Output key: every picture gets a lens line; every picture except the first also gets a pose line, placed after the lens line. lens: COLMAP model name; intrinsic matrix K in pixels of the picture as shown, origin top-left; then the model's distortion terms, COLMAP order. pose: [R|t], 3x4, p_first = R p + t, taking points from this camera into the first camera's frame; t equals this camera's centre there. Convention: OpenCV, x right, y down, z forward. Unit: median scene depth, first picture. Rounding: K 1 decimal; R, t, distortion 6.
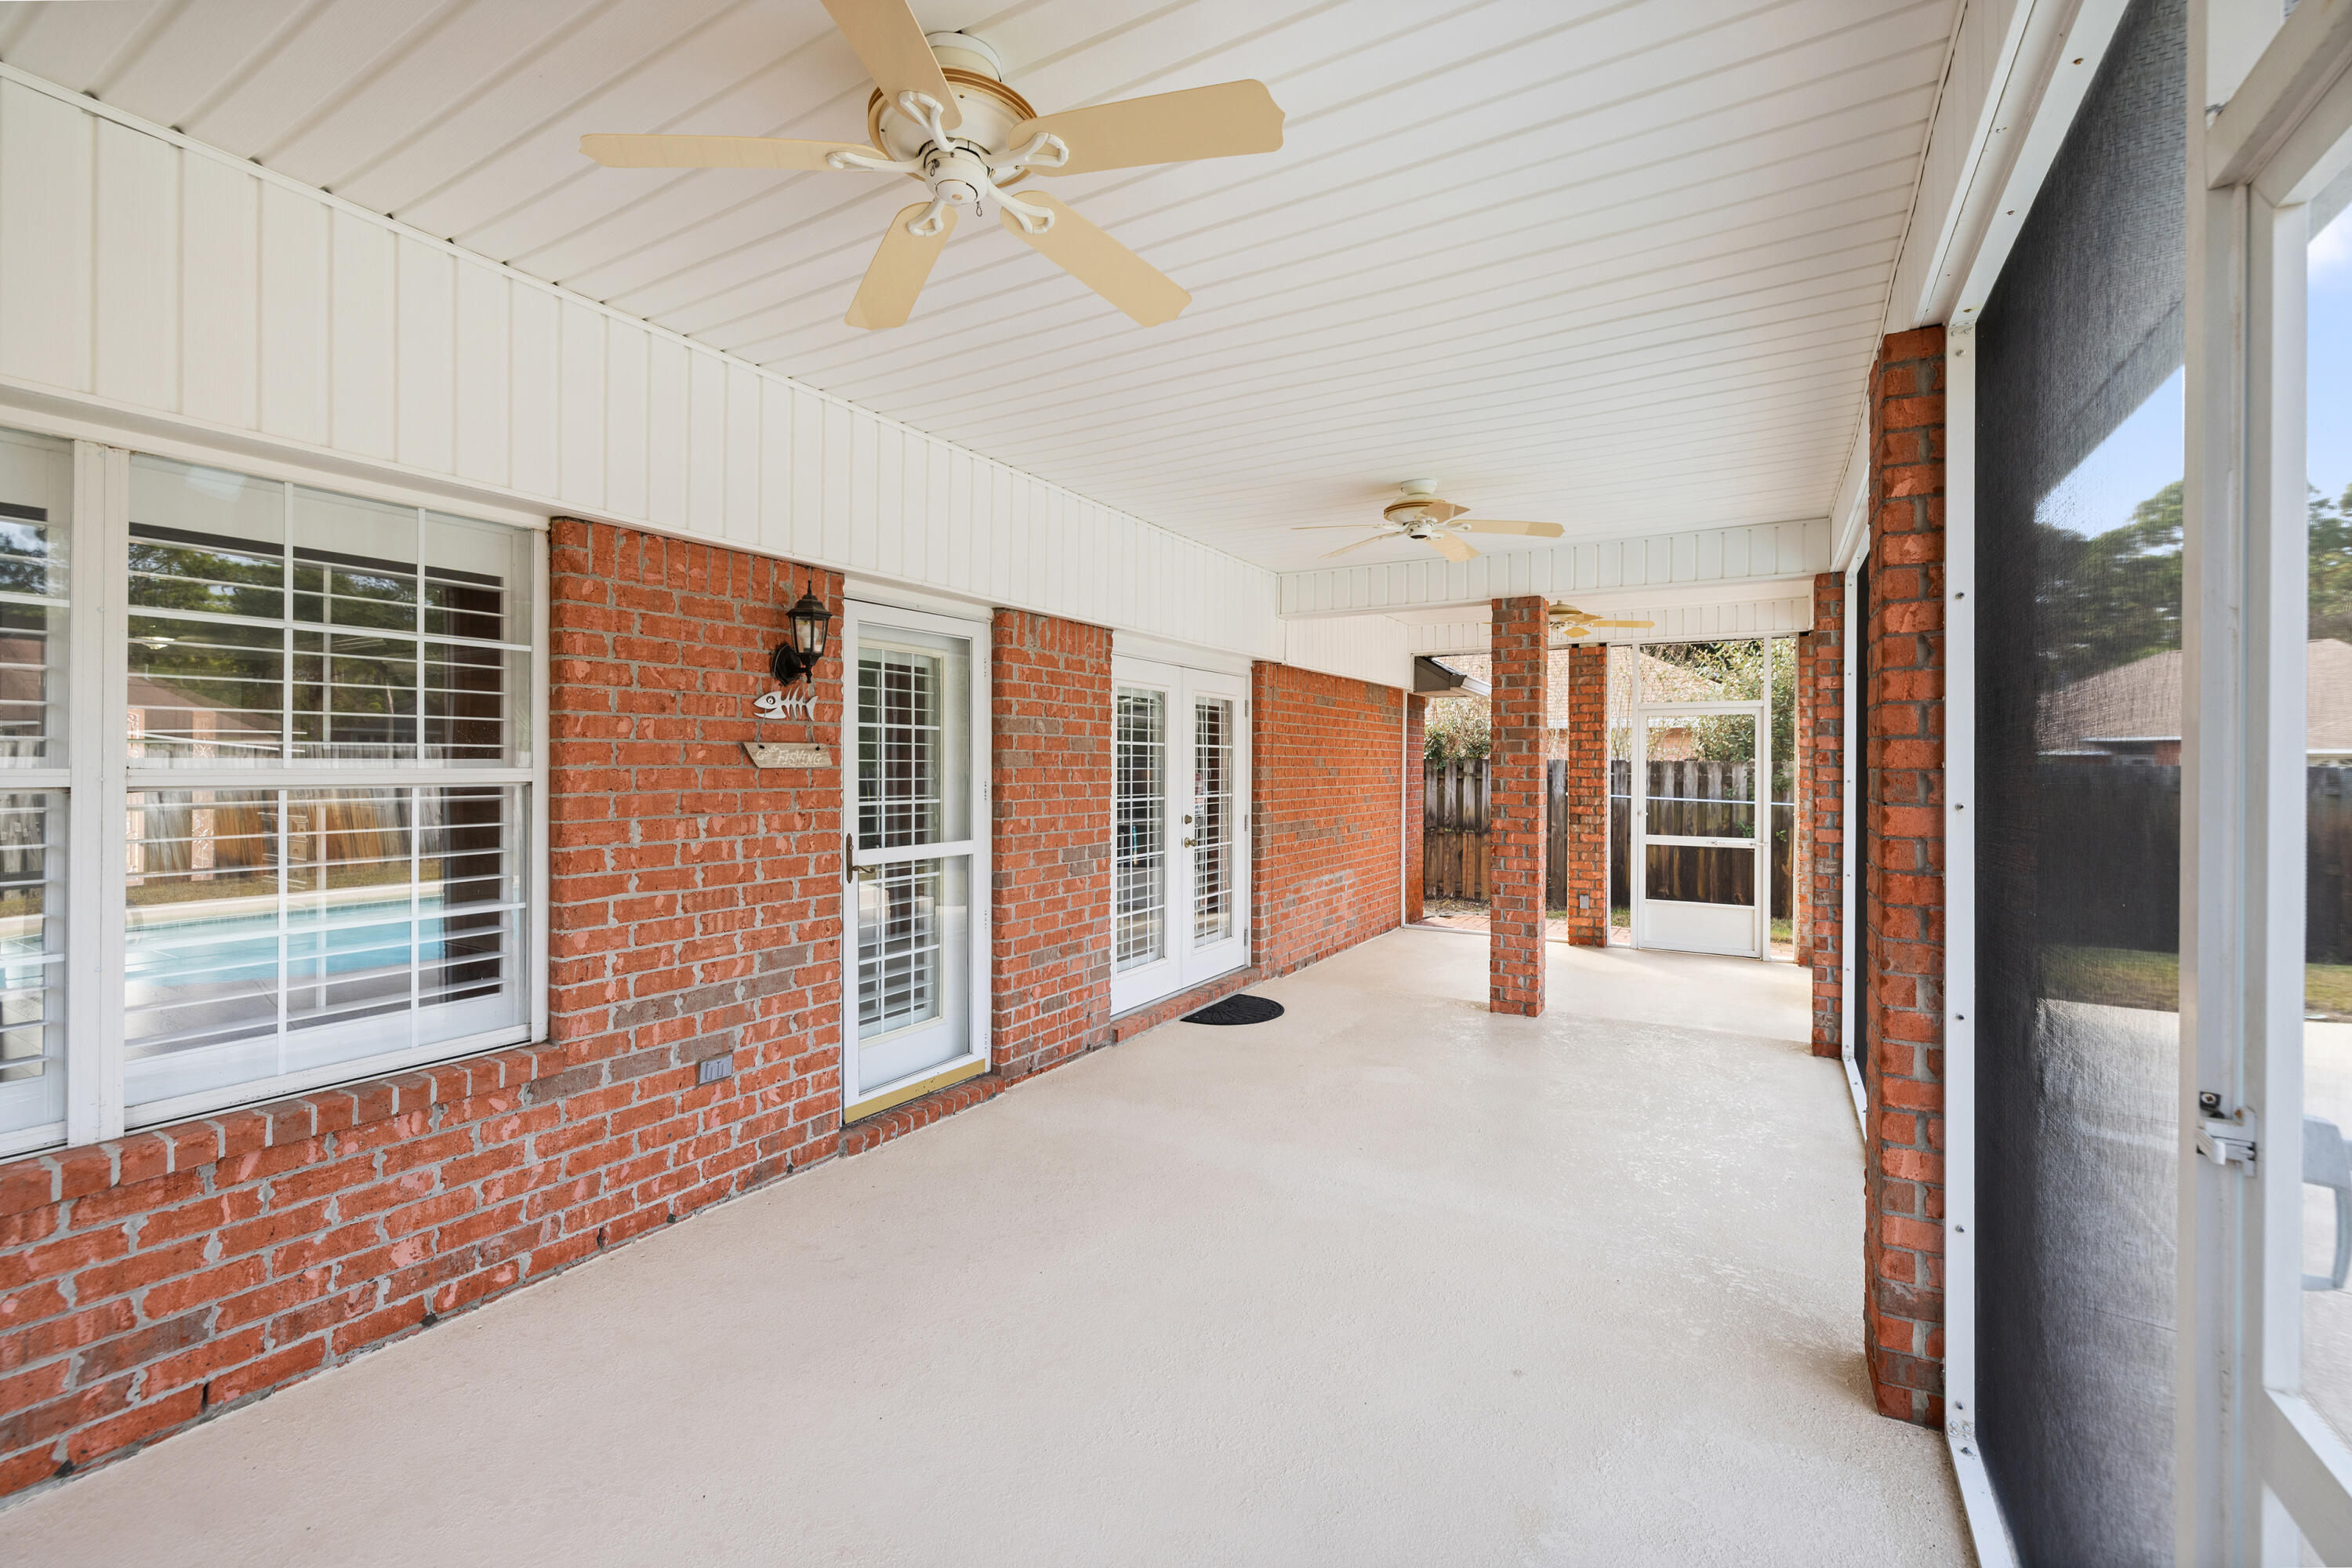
lens RADIAL K [[993.3, 0, 1176.4], [0, 993.3, 765.5], [0, 0, 1]] dist [-0.000532, 0.000092]
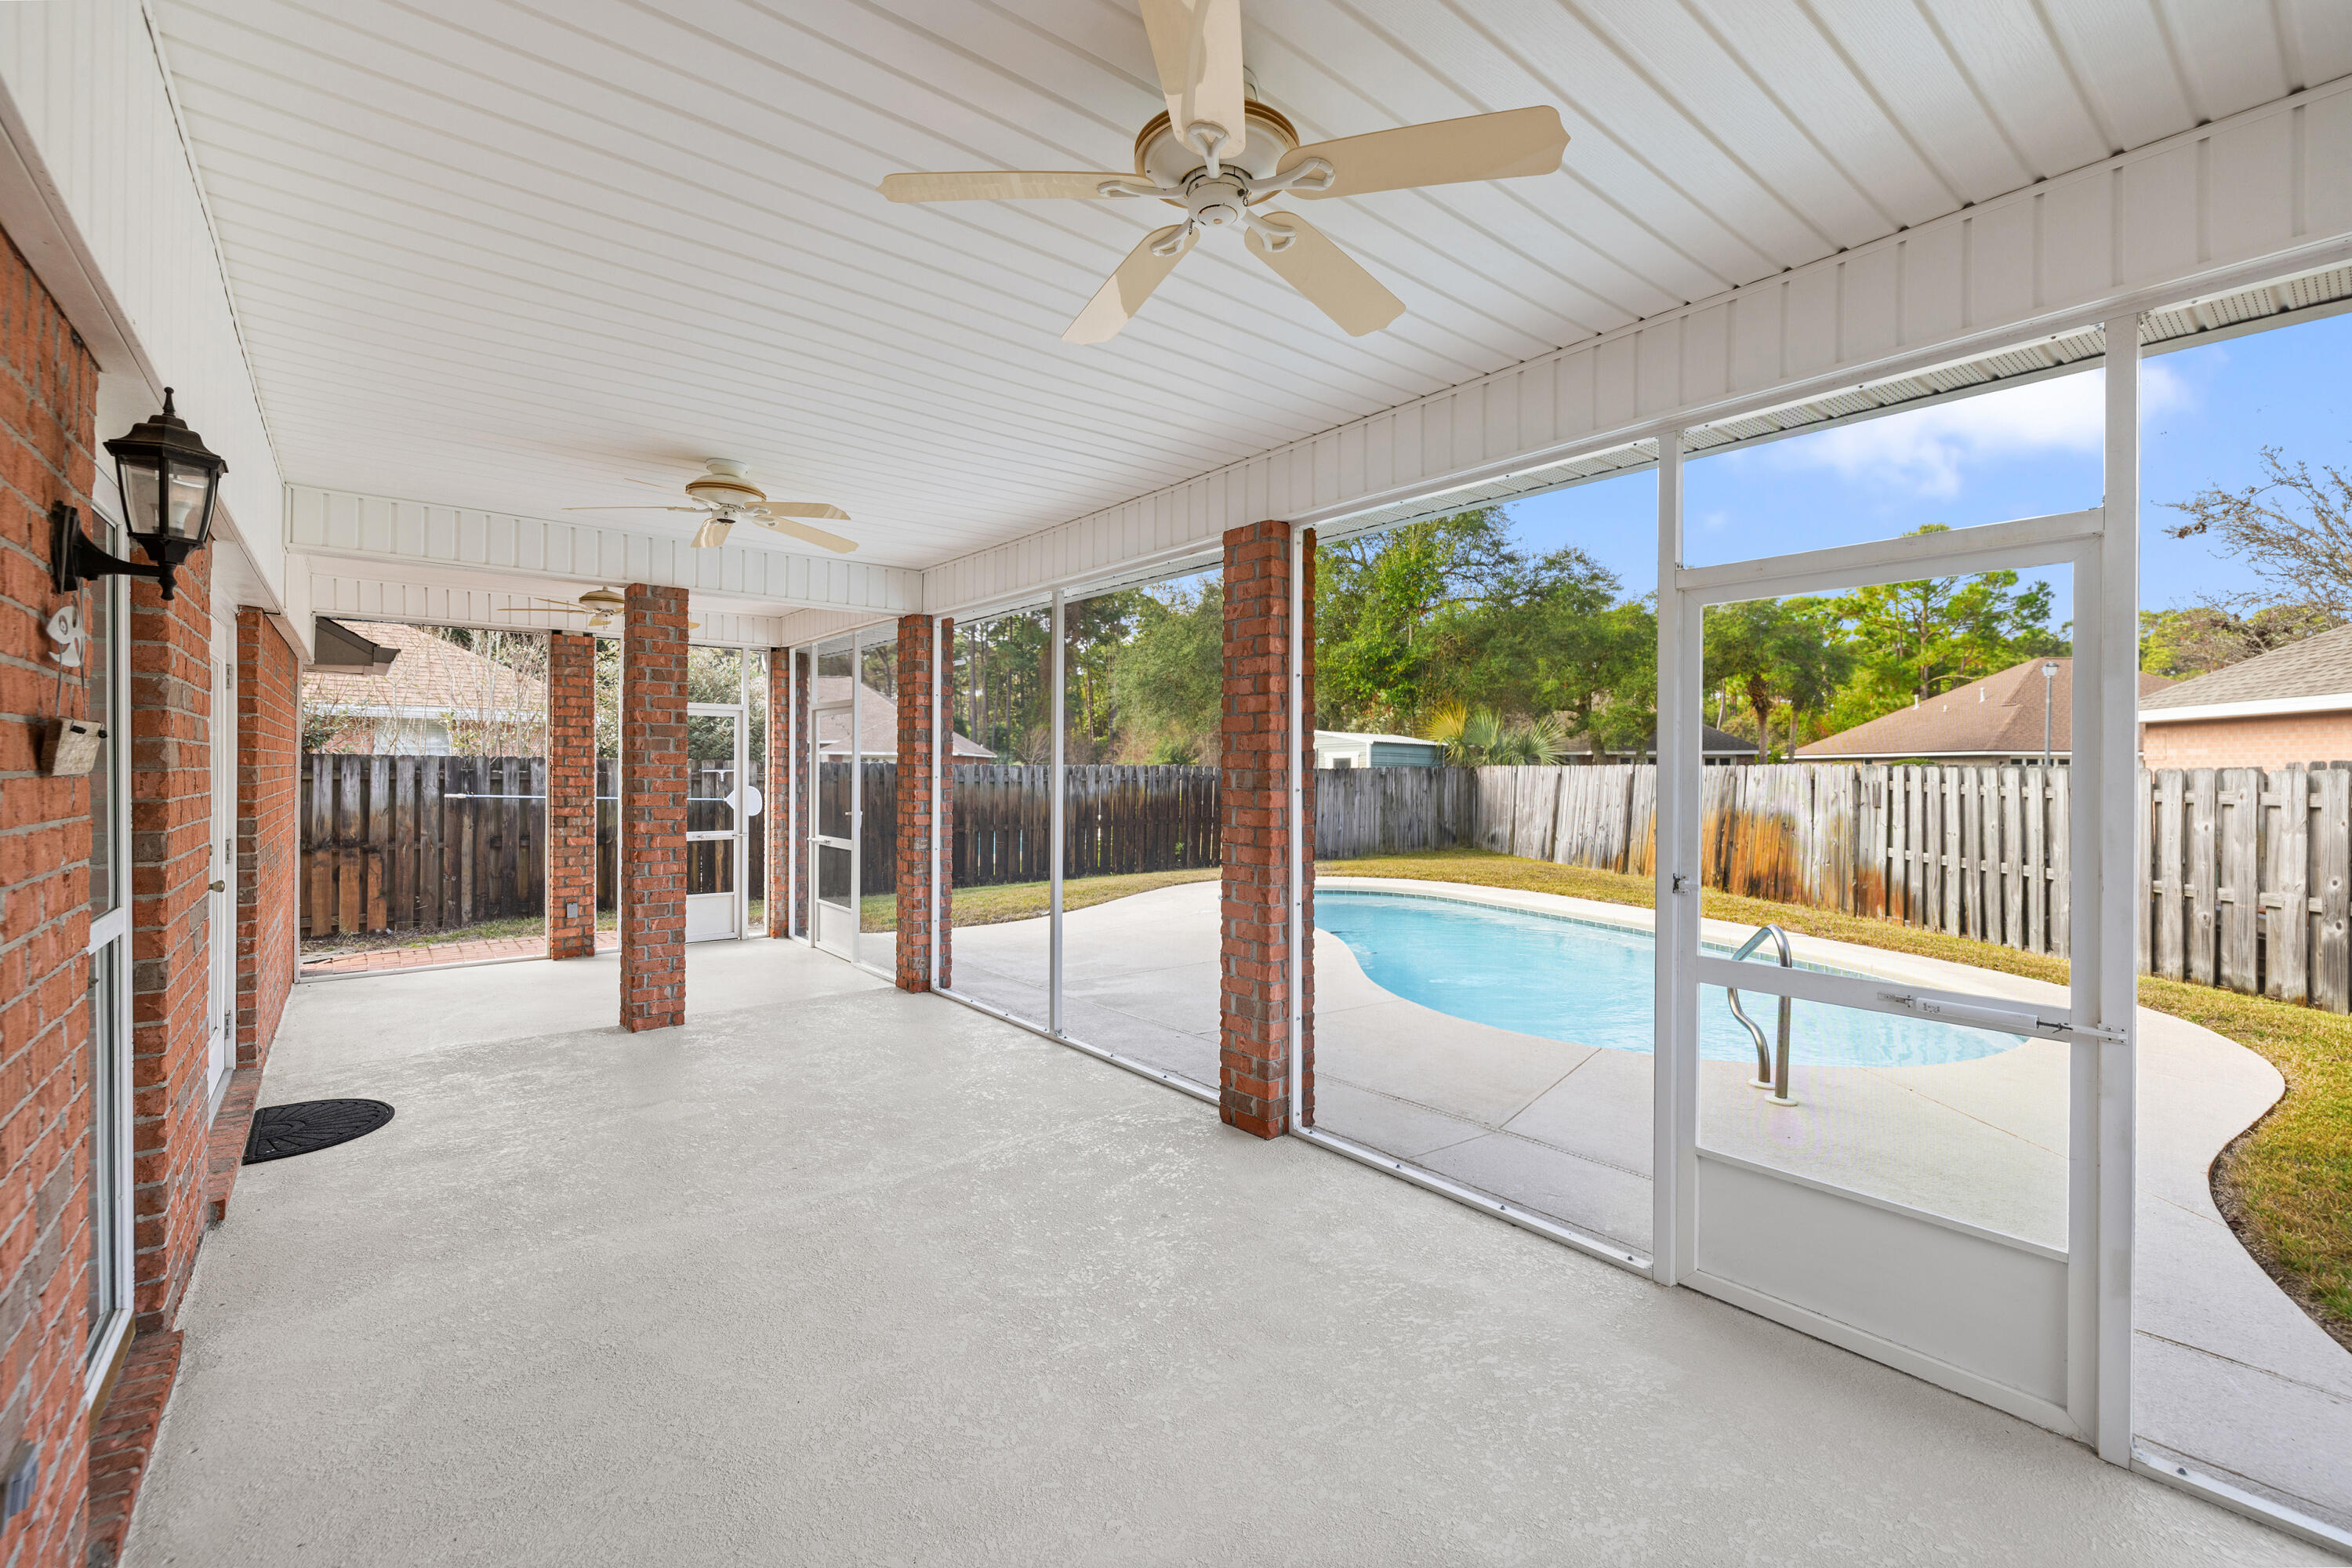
lens RADIAL K [[993.3, 0, 1179.9], [0, 993.3, 775.2], [0, 0, 1]] dist [-0.000532, 0.000092]
pose [[0.340971, -0.010059, 0.940020, -0.363733], [-0.003607, 0.999921, 0.012009, -0.002987], [-0.940067, -0.007486, 0.340908, 0.207390]]
